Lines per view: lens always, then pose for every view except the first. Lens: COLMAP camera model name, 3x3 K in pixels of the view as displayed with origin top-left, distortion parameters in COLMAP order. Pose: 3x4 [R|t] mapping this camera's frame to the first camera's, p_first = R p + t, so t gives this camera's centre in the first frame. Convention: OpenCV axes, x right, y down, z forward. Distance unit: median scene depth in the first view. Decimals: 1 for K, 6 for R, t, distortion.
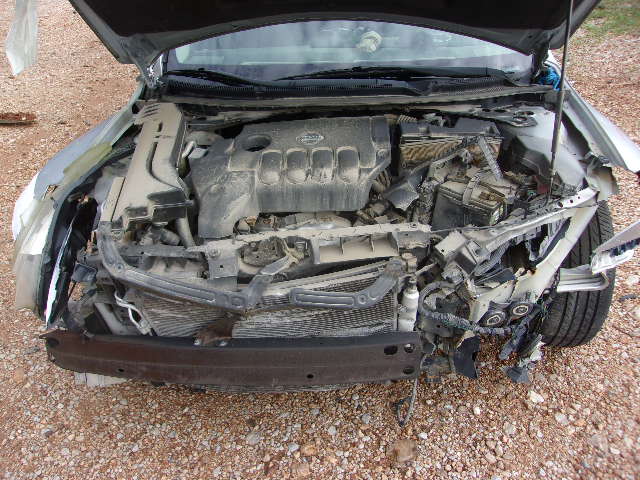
lens RADIAL K [[499.7, 0, 315.9], [0, 499.7, 239.3], [0, 0, 1]] dist [-0.002524, 0.010351]
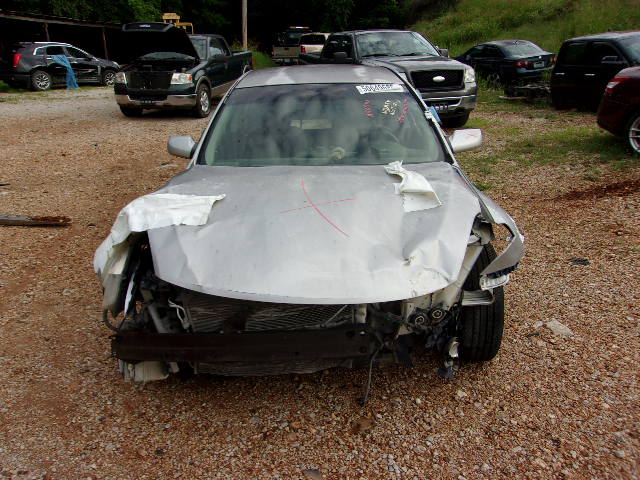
lens RADIAL K [[501.0, 0, 321.8], [0, 501.0, 240.8], [0, 0, 1]] dist [-0.022661, 0.007907]
pose [[0.999073, 0.003009, 0.042954, -0.002754], [0.007837, 0.968189, -0.250096, 0.271766], [-0.042340, 0.250201, 0.967268, -0.449922]]
